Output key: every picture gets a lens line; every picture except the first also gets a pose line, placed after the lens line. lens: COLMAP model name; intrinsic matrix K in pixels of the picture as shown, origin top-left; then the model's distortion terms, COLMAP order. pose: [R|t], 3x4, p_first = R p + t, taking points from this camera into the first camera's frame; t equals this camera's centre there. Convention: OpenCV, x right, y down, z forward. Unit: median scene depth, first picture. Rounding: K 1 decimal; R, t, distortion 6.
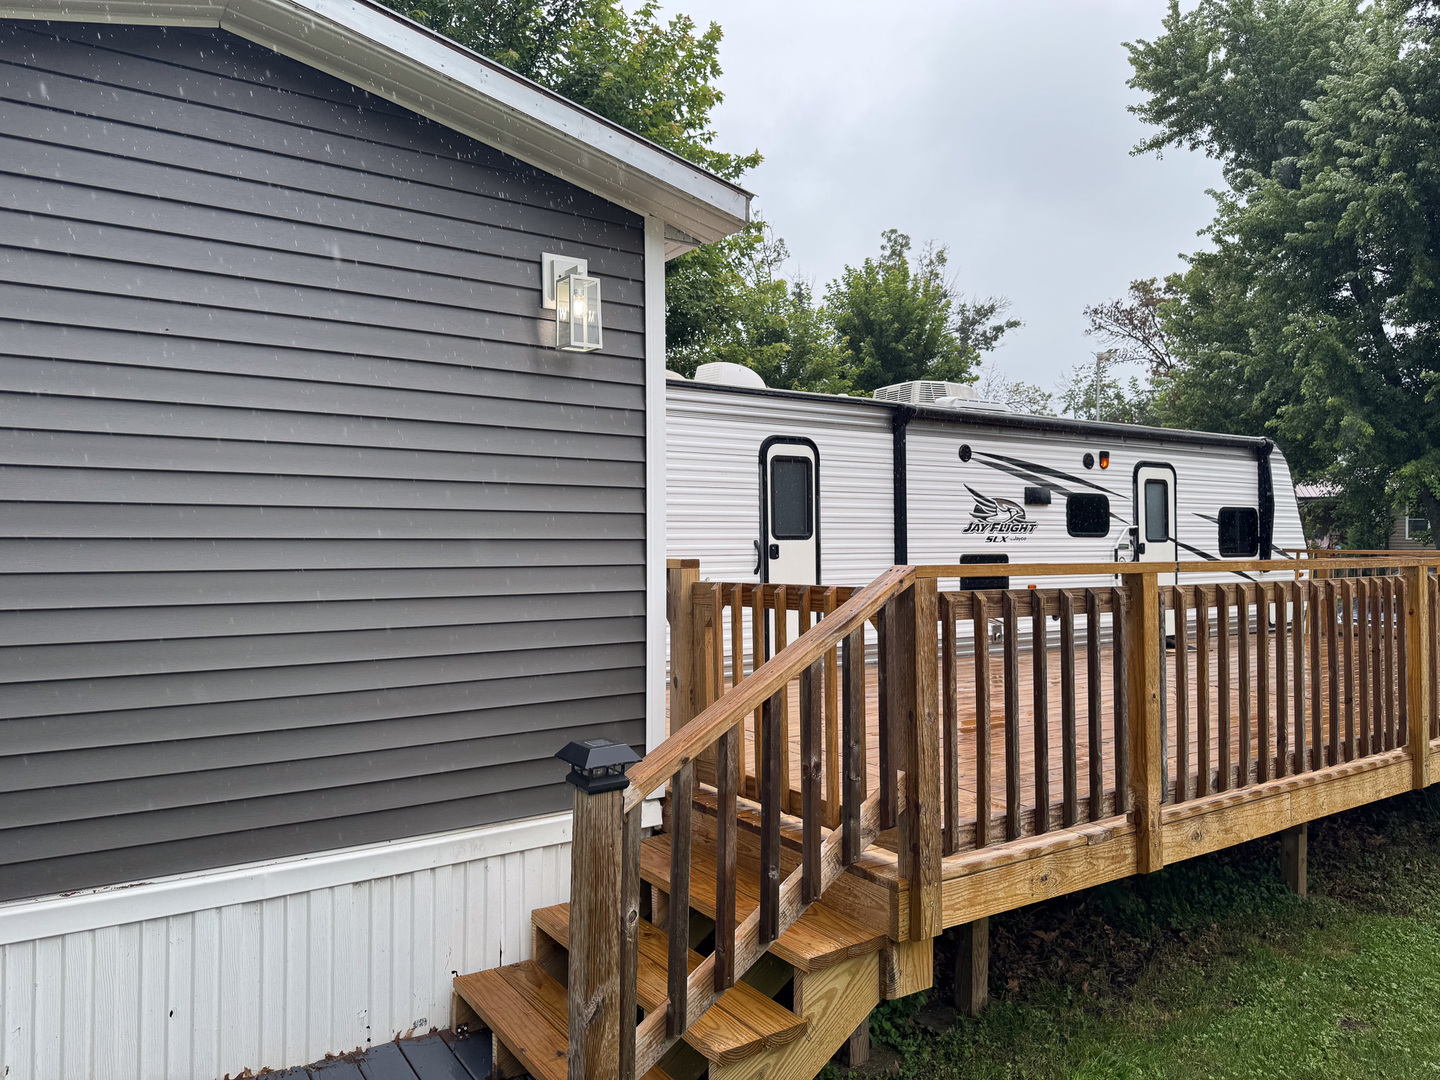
lens RADIAL K [[1017.3, 0, 720.0], [0, 1017.3, 540.0], [0, 0, 1]] dist [0.126664, -0.000610]
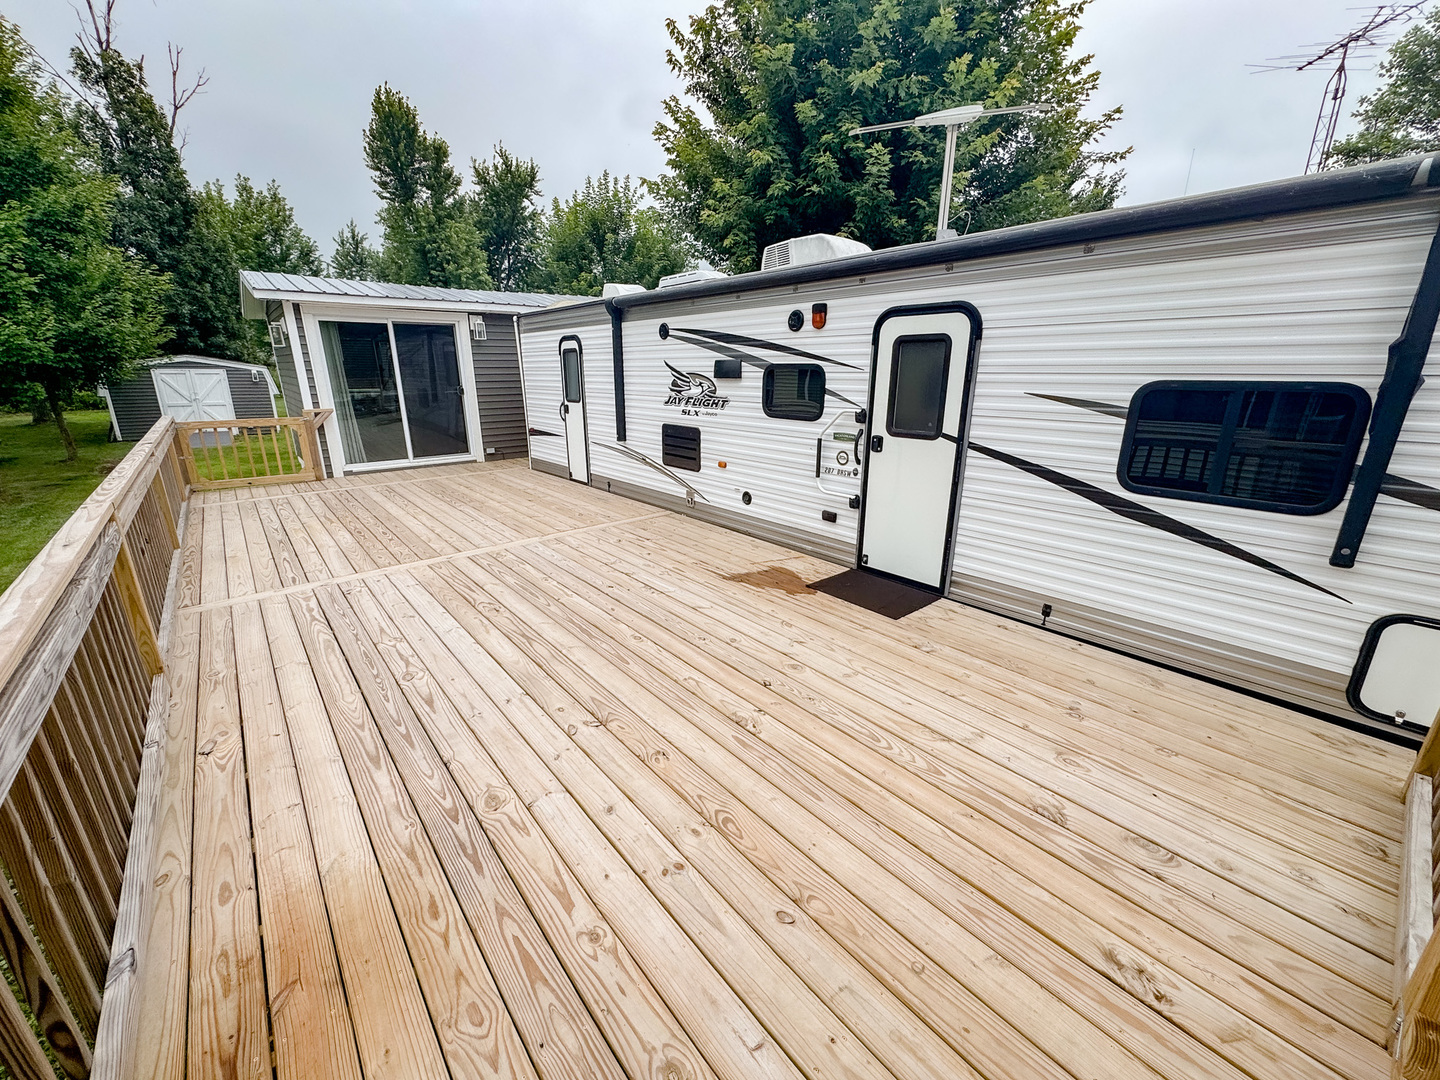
lens RADIAL K [[576.7, 0, 720.0], [0, 576.7, 540.0], [0, 0, 1]] dist [-0.009492, 0.005240]
pose [[0.103325, 0.282816, -0.953593, 0.855624], [-0.002116, 0.958785, 0.284126, -0.042831], [0.994645, -0.027339, 0.099665, 0.939013]]
